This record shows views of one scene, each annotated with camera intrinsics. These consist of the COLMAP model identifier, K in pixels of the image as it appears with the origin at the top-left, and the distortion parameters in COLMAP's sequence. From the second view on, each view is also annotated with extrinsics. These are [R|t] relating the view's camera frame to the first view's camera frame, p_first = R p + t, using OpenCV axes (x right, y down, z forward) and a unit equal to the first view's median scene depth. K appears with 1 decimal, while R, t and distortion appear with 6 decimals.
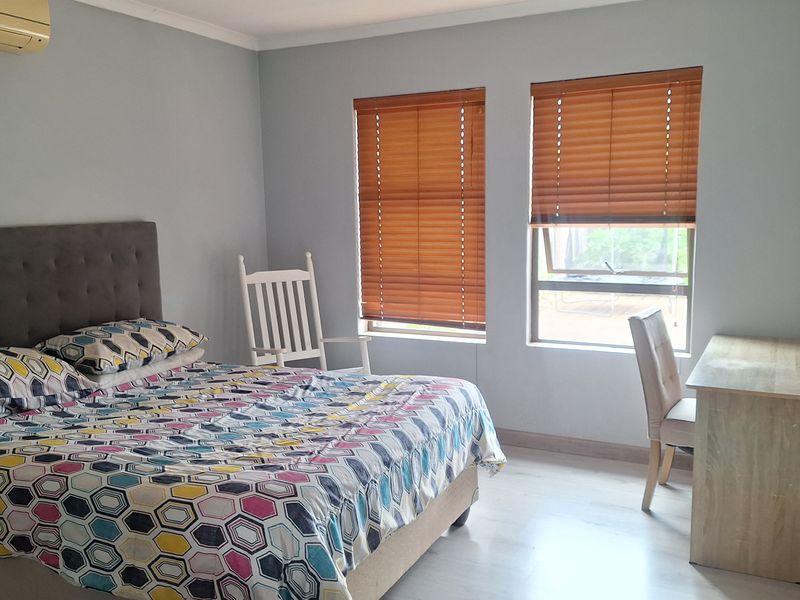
lens RADIAL K [[725.3, 0, 399.9], [0, 725.3, 298.3], [0, 0, 1]] dist [0.042892, -0.006537]
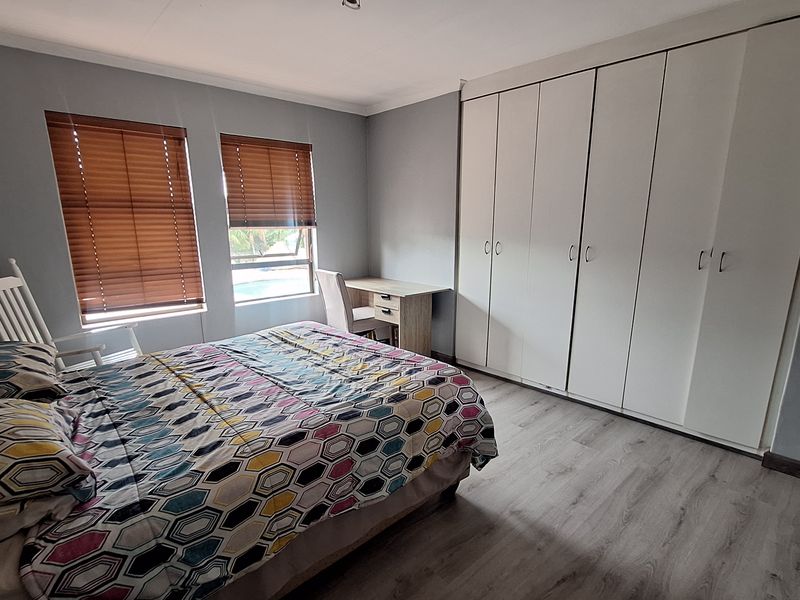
lens RADIAL K [[429.5, 0, 399.3], [0, 429.5, 302.6], [0, 0, 1]] dist [-0.010349, -0.000609]
pose [[0.365243, -0.164260, 0.916306, -0.525842], [0.111232, 0.984958, 0.132229, -0.024845], [-0.924243, 0.053627, 0.378020, 0.328465]]
